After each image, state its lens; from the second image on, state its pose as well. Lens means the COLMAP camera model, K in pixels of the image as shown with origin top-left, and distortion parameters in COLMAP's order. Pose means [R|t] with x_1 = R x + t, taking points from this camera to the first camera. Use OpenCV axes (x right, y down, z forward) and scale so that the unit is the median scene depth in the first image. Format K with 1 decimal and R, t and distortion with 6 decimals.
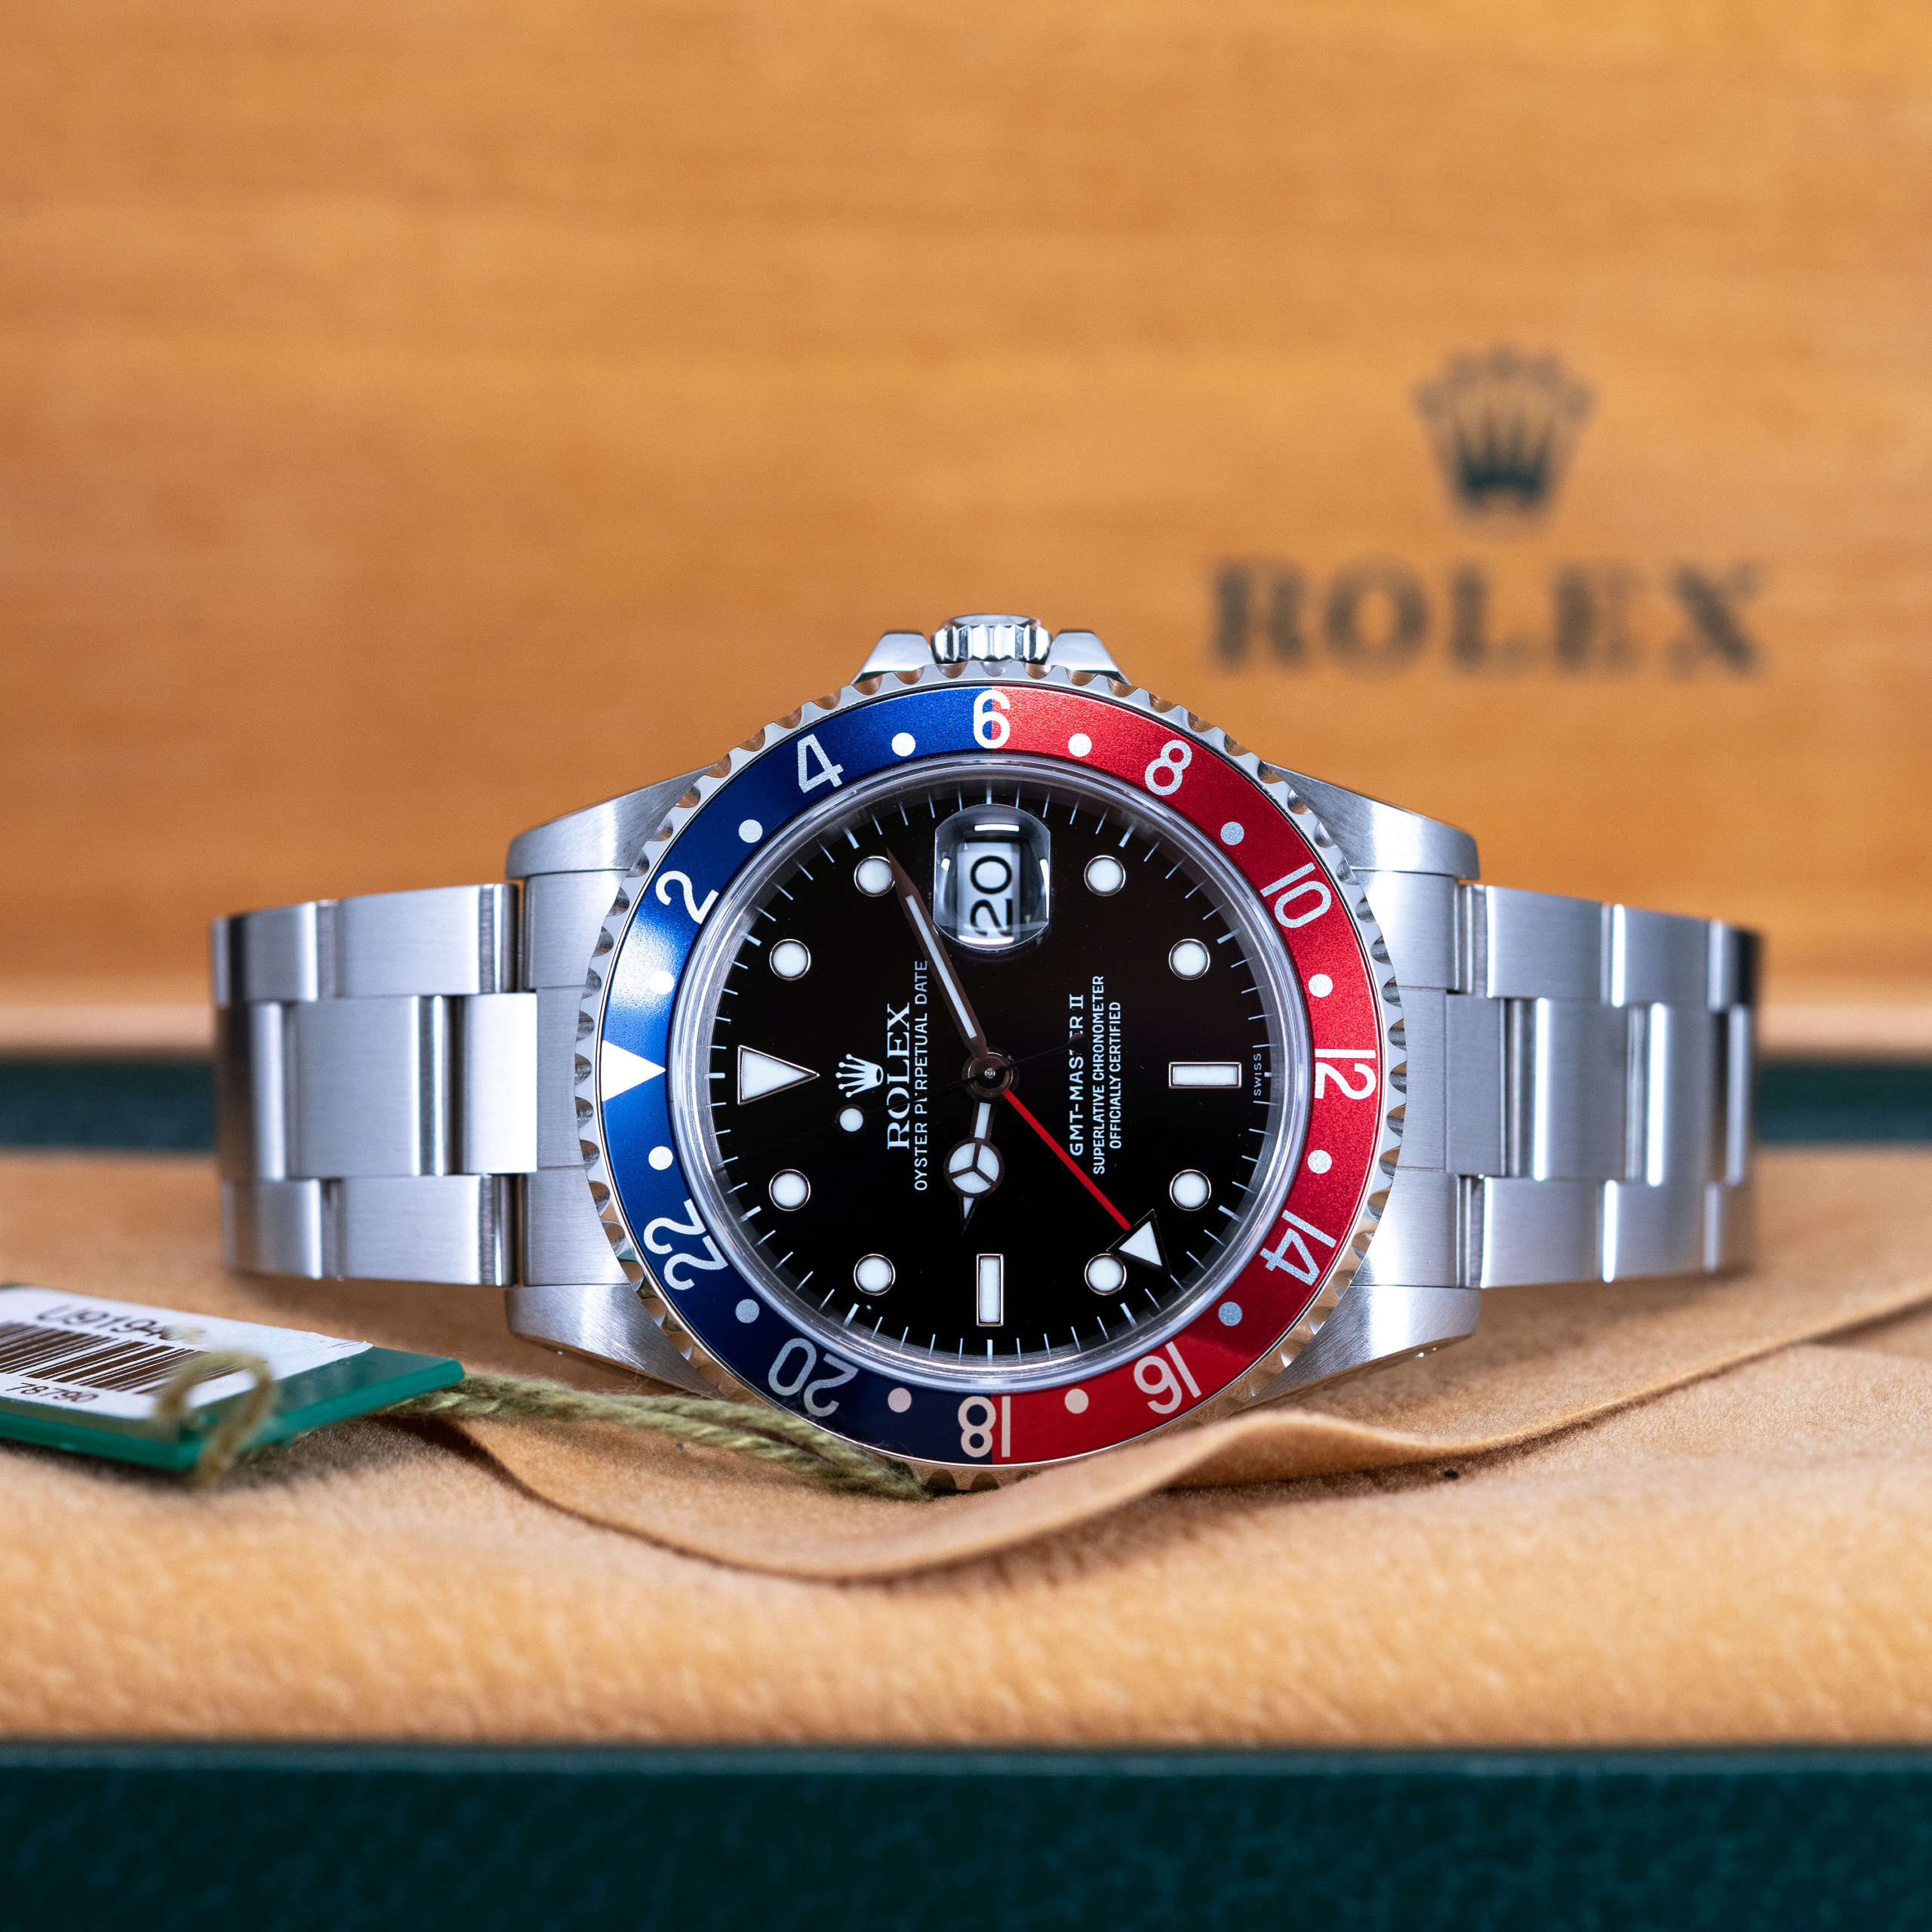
lens RADIAL K [[10177.0, 0, 966.0], [0, 10177.0, 966.0], [0, 0, 1]] dist [0.042953, 3.858743]
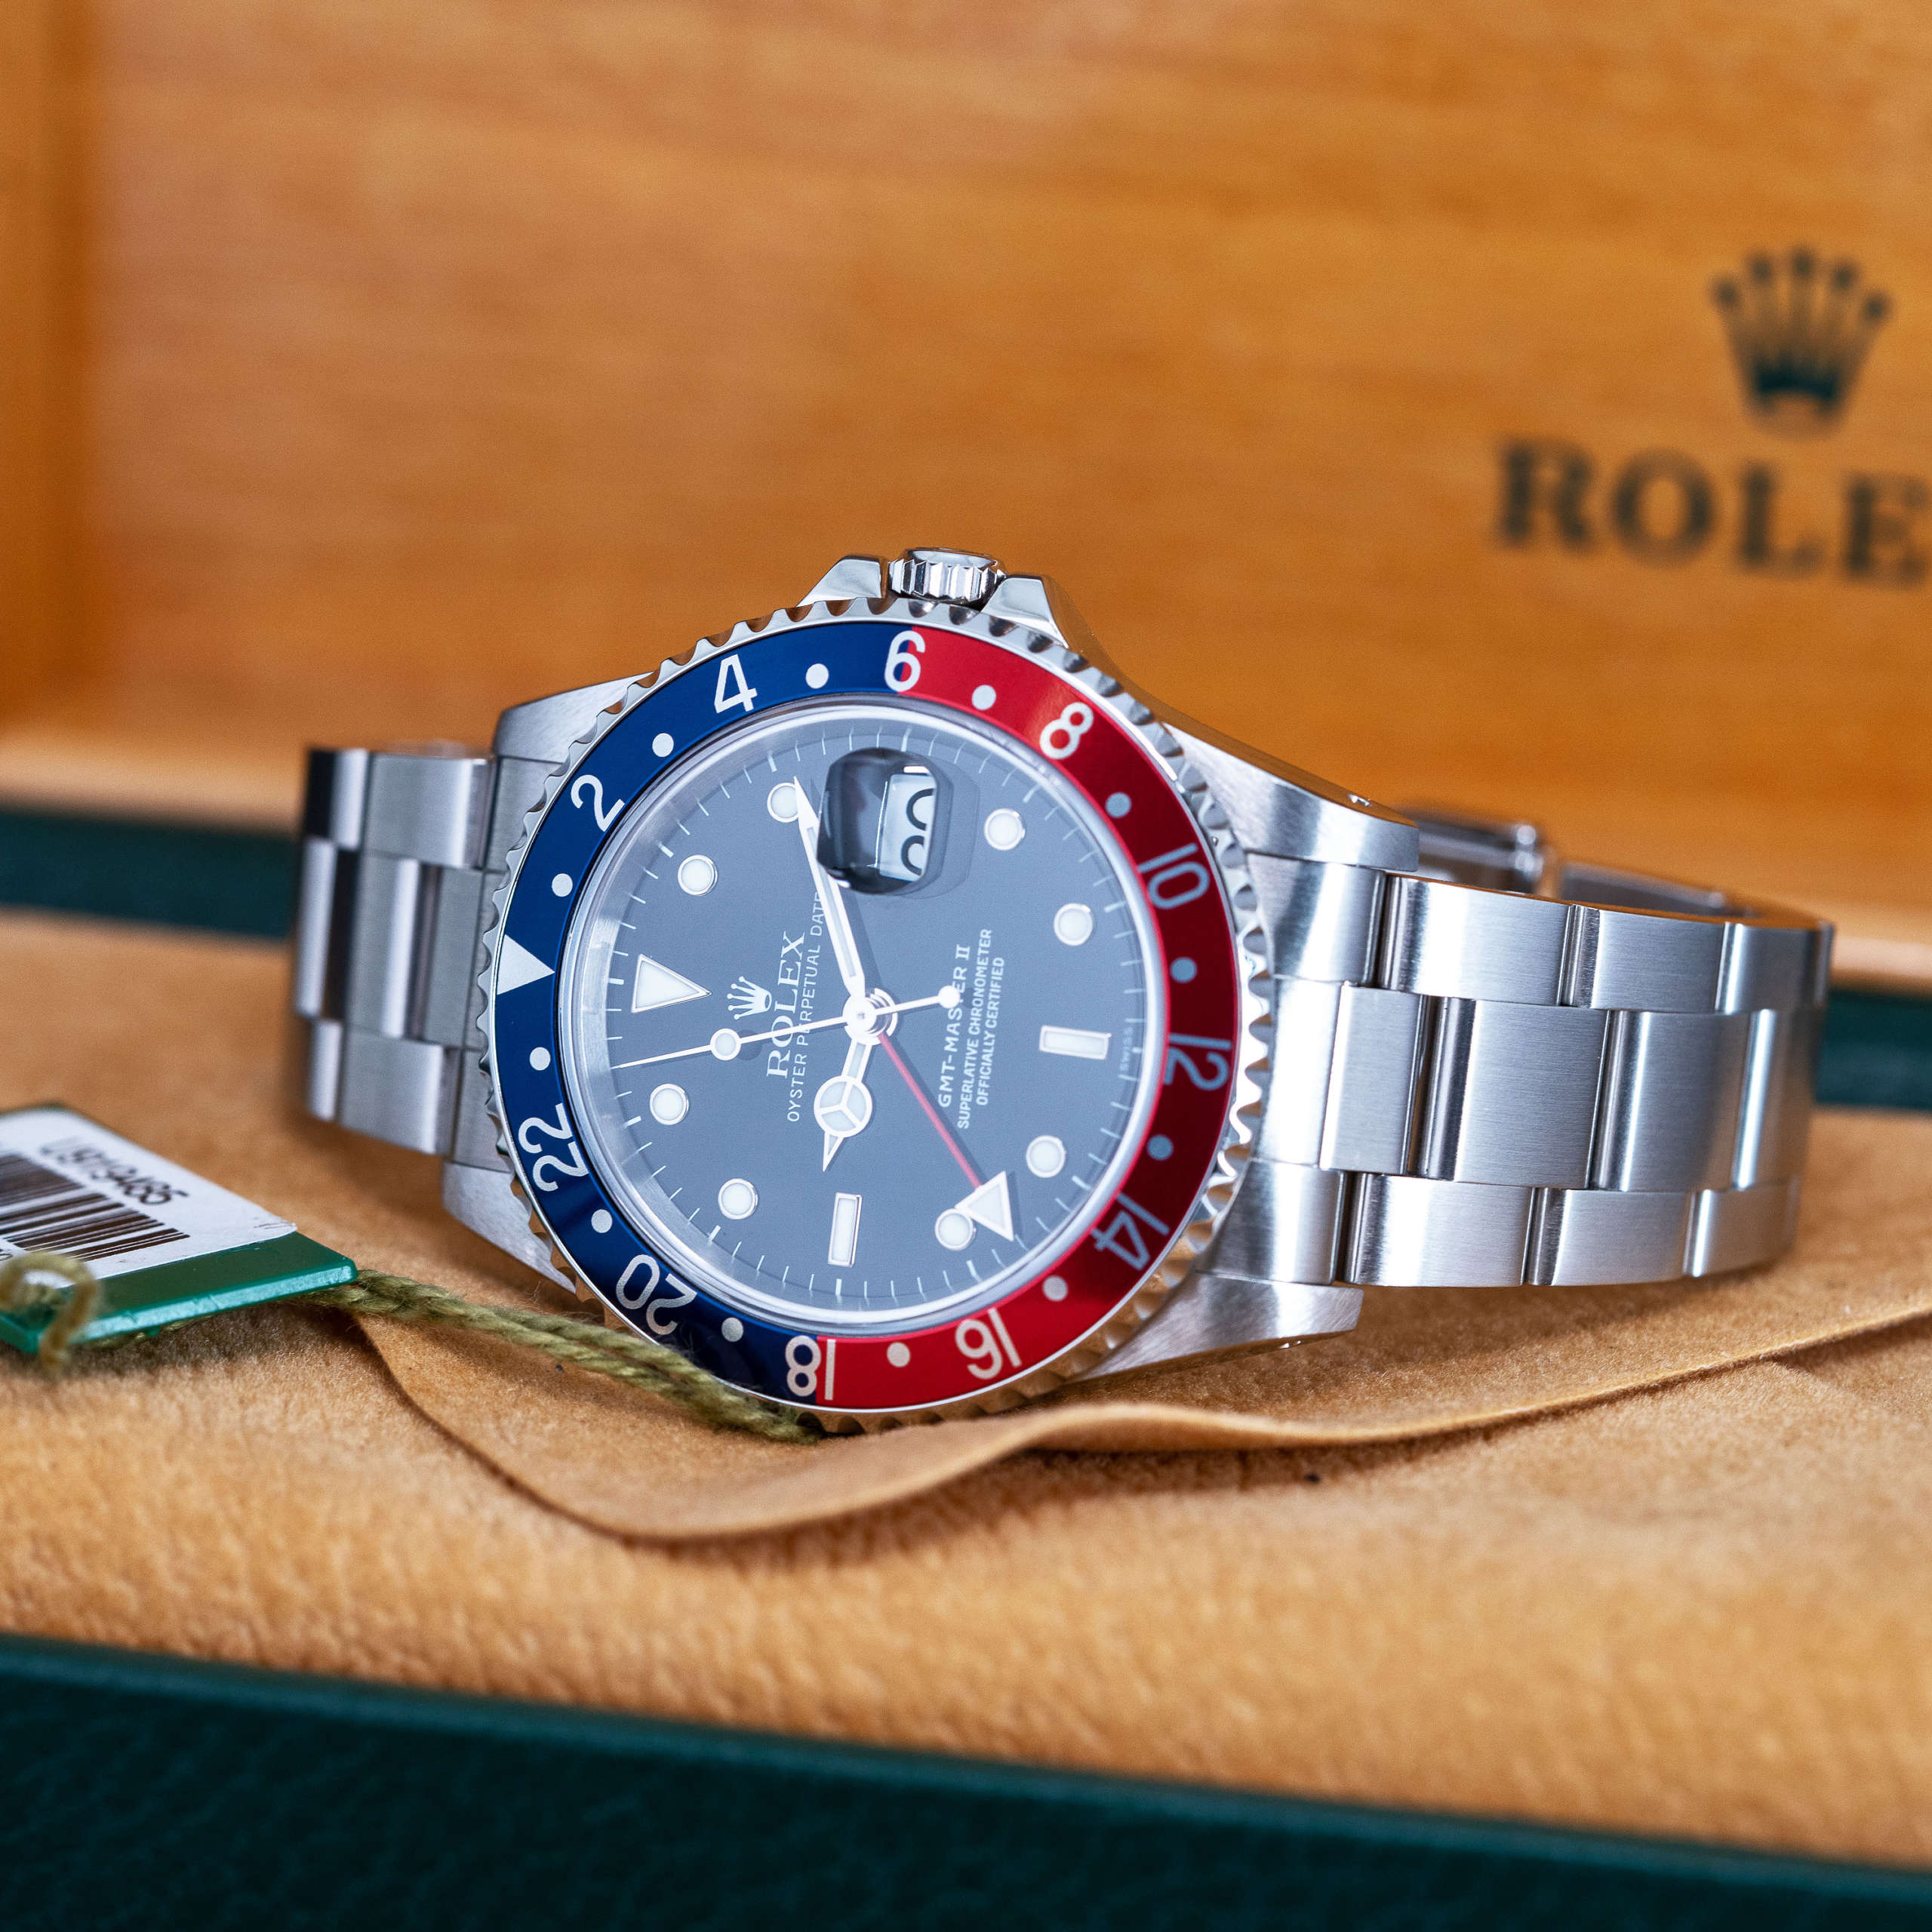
lens RADIAL K [[10177.0, 0, 966.0], [0, 10177.0, 966.0], [0, 0, 1]] dist [0.042953, 3.858743]
pose [[0.945023, 0.124207, -0.302496, 0.311791], [-0.096463, 0.989777, 0.105051, -0.099570], [0.312452, -0.070096, 0.947344, 0.060675]]
